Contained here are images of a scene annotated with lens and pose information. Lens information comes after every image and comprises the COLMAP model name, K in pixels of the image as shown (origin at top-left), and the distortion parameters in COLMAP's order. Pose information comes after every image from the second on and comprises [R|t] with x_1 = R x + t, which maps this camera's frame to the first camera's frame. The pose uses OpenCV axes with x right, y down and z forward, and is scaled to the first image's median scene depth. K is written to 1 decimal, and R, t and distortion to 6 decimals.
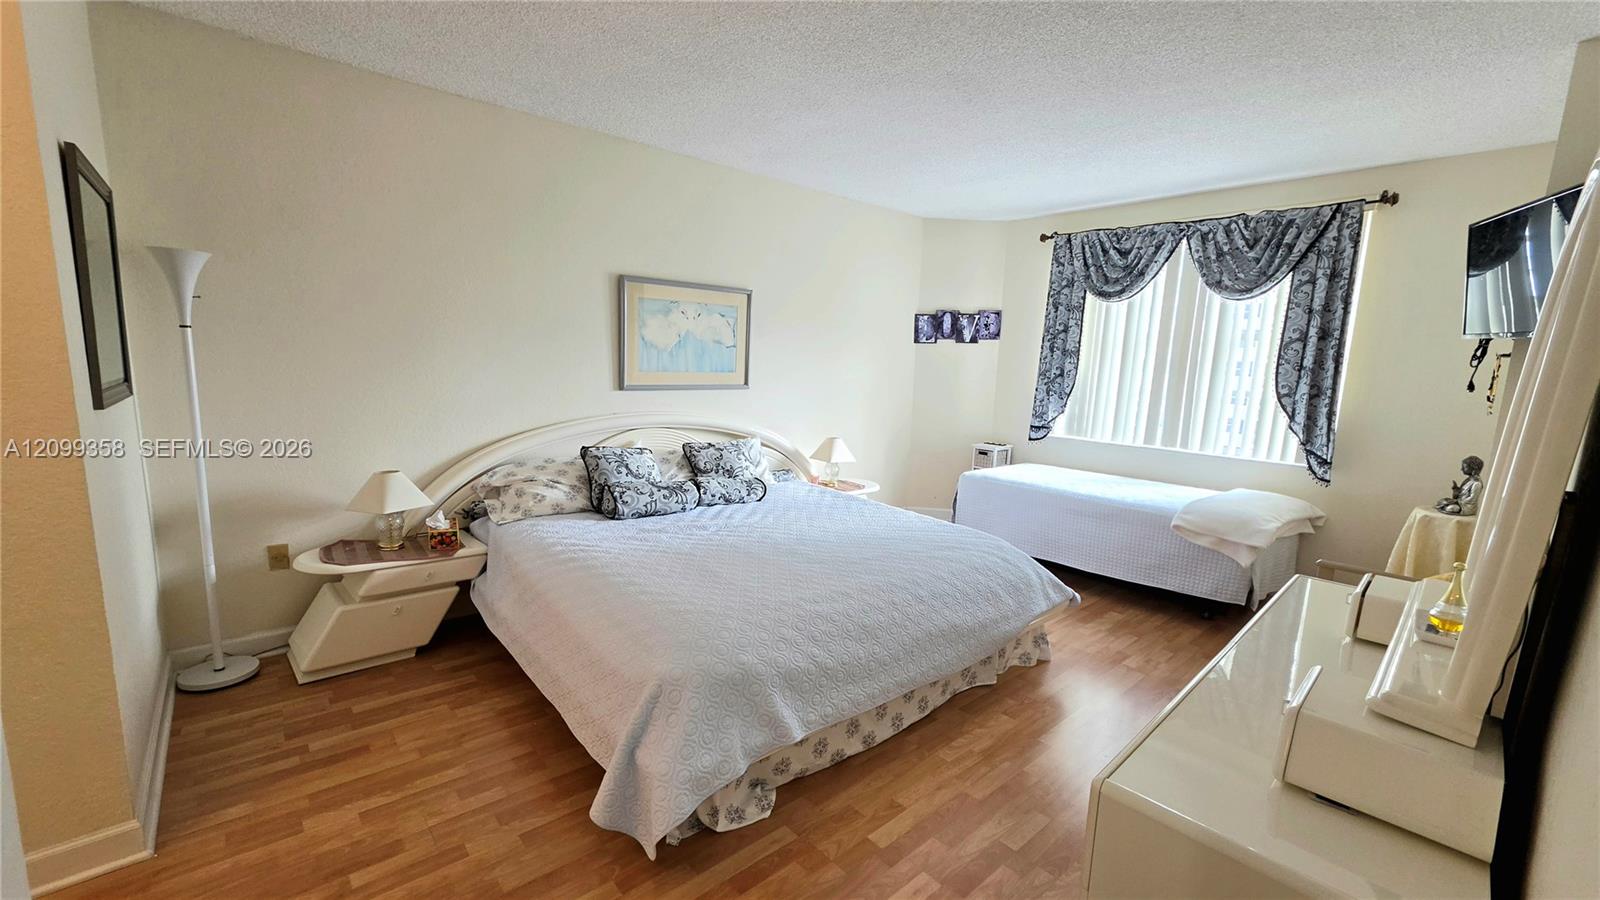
lens RADIAL K [[642.7, 0, 802.5], [0, 642.7, 455.1], [0, 0, 1]] dist [0.002333, -0.001092]
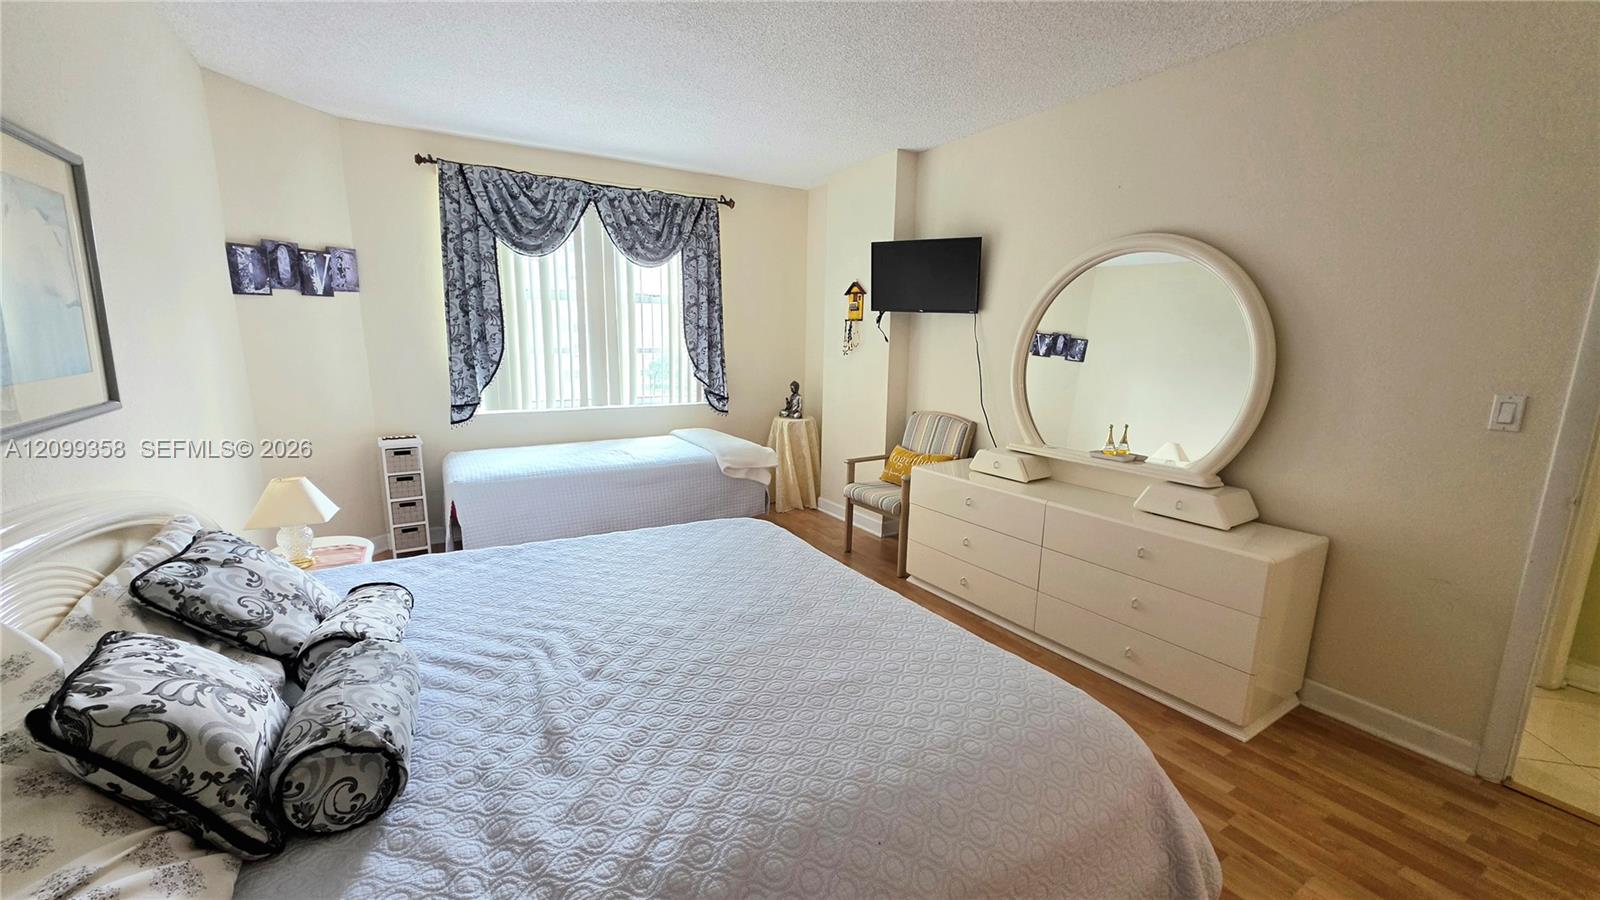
lens RADIAL K [[642.7, 0, 802.4], [0, 642.7, 455.4], [0, 0, 1]] dist [0.002333, -0.001092]
pose [[0.170508, -0.216345, 0.961313, -0.398804], [0.138237, 0.971203, 0.194052, -0.092817], [-0.975611, 0.099801, 0.195505, 0.498840]]
